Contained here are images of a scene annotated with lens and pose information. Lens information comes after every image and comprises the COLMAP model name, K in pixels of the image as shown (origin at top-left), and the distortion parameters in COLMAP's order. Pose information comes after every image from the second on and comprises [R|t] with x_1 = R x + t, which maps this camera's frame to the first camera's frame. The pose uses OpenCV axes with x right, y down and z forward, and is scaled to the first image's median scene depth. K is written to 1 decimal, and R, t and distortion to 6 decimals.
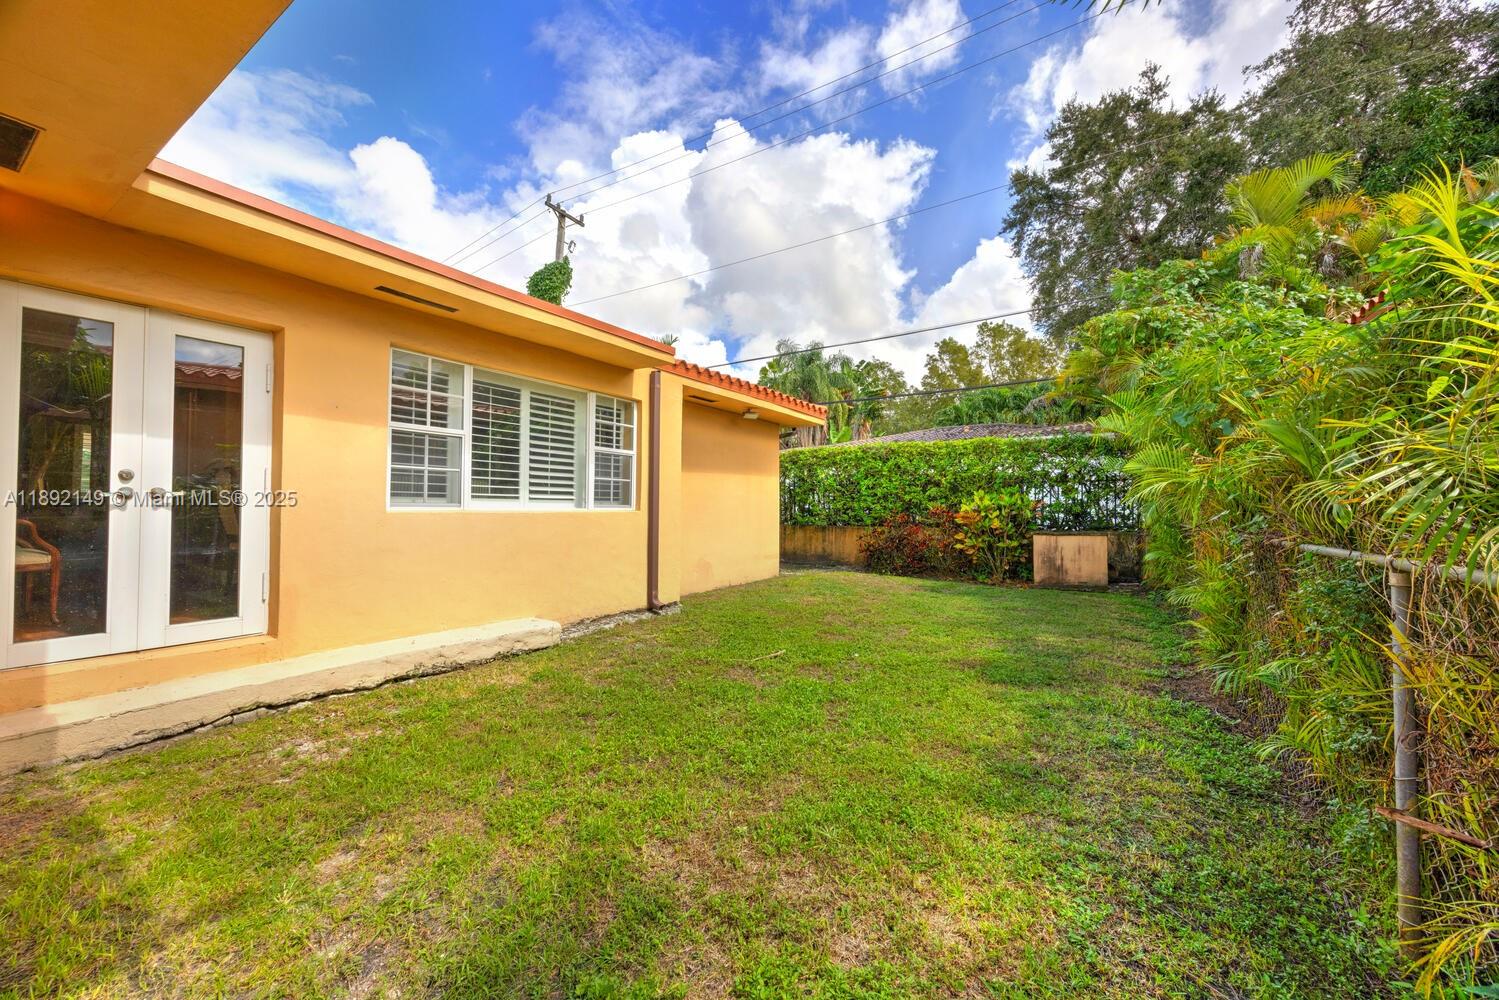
lens RADIAL K [[568.2, 0, 748.6], [0, 568.2, 498.5], [0, 0, 1]] dist [0.000337, -0.000268]
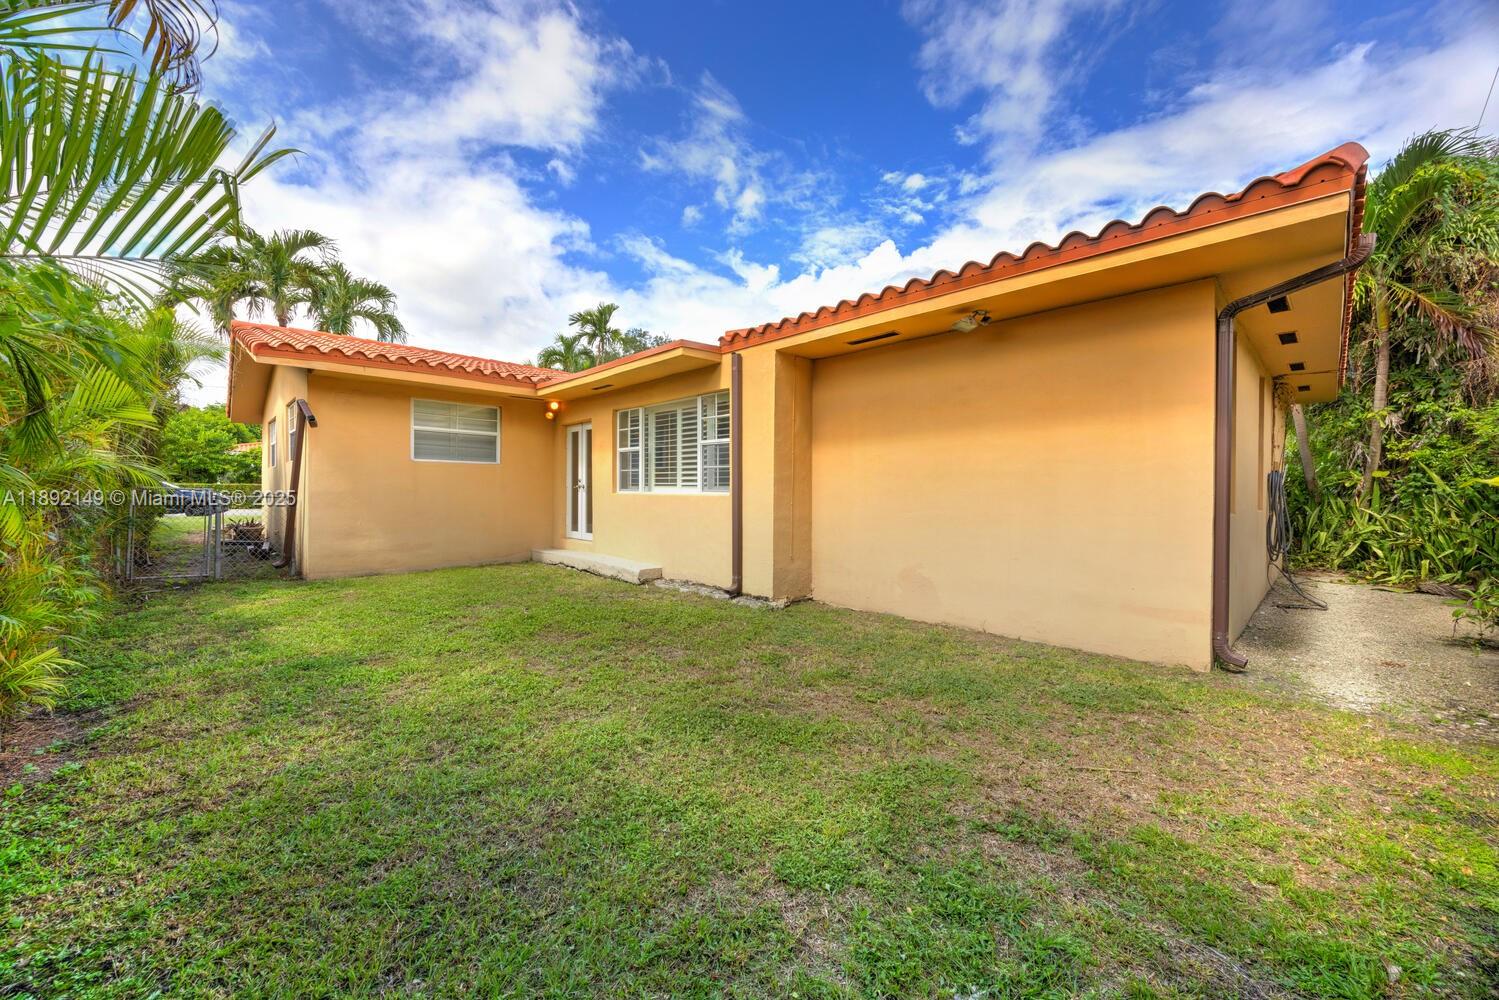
lens RADIAL K [[568.2, 0, 748.6], [0, 568.2, 498.5], [0, 0, 1]] dist [0.000337, -0.000268]
pose [[-0.234890, 0.011841, -0.971950, 0.568782], [0.011704, 0.999888, 0.009353, 0.012917], [0.971952, -0.009179, -0.235002, 0.898563]]
